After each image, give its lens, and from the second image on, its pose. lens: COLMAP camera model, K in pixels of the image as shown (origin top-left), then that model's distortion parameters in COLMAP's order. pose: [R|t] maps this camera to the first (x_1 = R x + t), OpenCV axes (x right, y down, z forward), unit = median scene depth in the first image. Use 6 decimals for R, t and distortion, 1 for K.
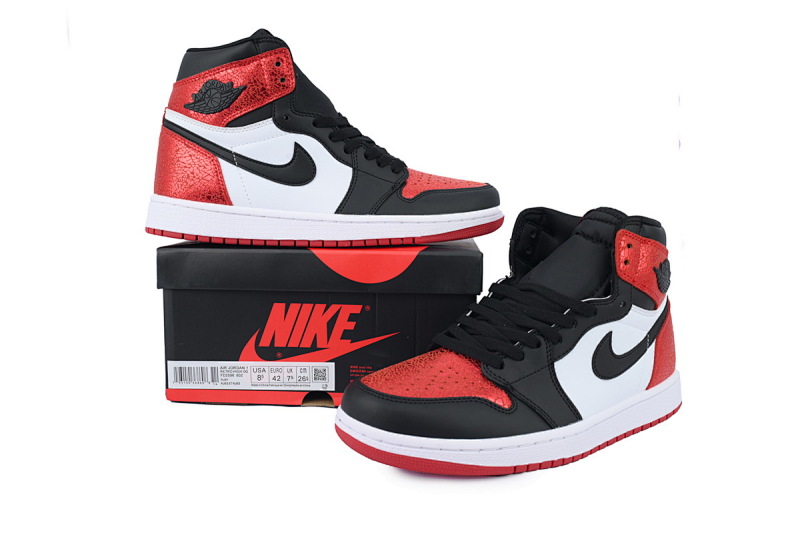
lens RADIAL K [[676.6, 0, 396.5], [0, 676.6, 262.0], [0, 0, 1]] dist [0.005274, -0.001422]
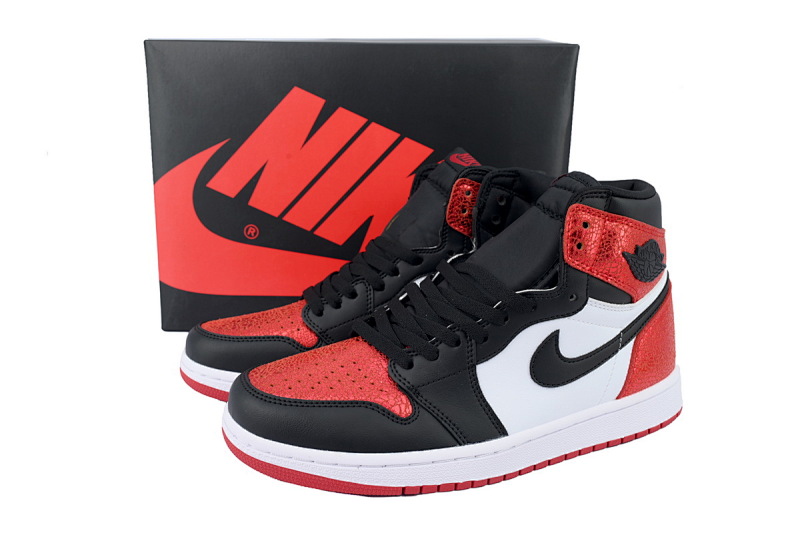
lens RADIAL K [[676.6, 0, 403.1], [0, 676.6, 269.1], [0, 0, 1]] dist [0.005274, -0.001422]
pose [[0.978032, 0.044441, -0.203664, 0.300113], [-0.021706, 0.993411, 0.112536, -0.057219], [0.207324, -0.105643, 0.972552, 0.184391]]
